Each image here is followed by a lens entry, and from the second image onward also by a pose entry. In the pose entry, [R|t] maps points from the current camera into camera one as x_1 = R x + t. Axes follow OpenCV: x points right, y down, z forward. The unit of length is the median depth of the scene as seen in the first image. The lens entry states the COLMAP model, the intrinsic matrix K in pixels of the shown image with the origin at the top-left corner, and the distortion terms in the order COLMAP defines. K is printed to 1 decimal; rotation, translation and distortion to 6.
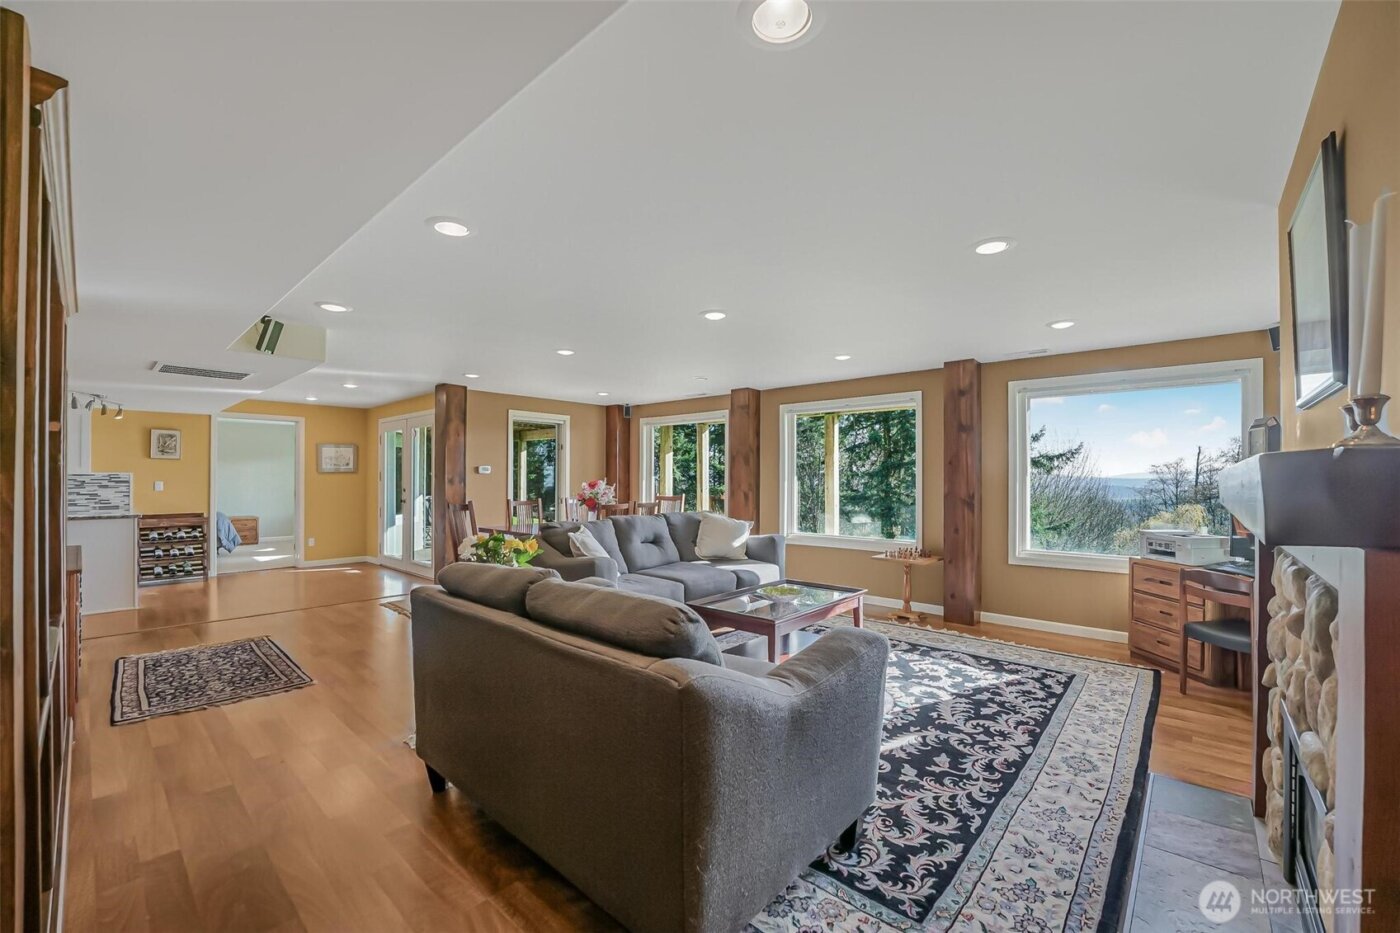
lens RADIAL K [[582.2, 0, 709.4], [0, 582.2, 465.3], [0, 0, 1]] dist [-0.031309, 0.003992]
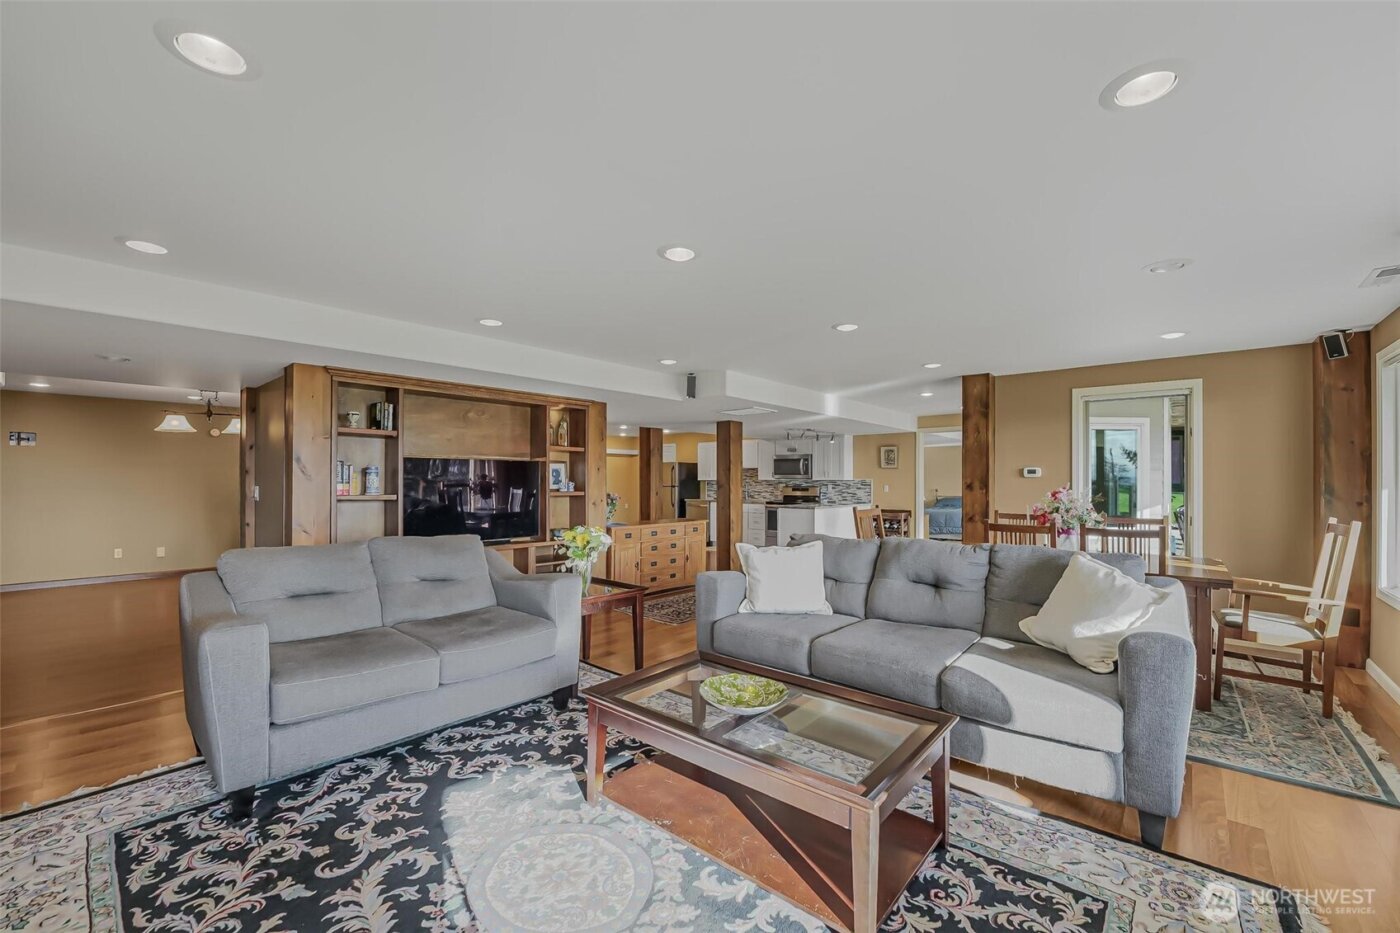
lens RADIAL K [[582.2, 0, 704.3], [0, 582.2, 475.7], [0, 0, 1]] dist [-0.031309, 0.003992]
pose [[-0.017468, -0.010094, -0.999796, 1.193236], [0.012167, 0.999873, -0.010308, 0.043677], [0.999773, -0.012345, -0.017343, 1.753732]]
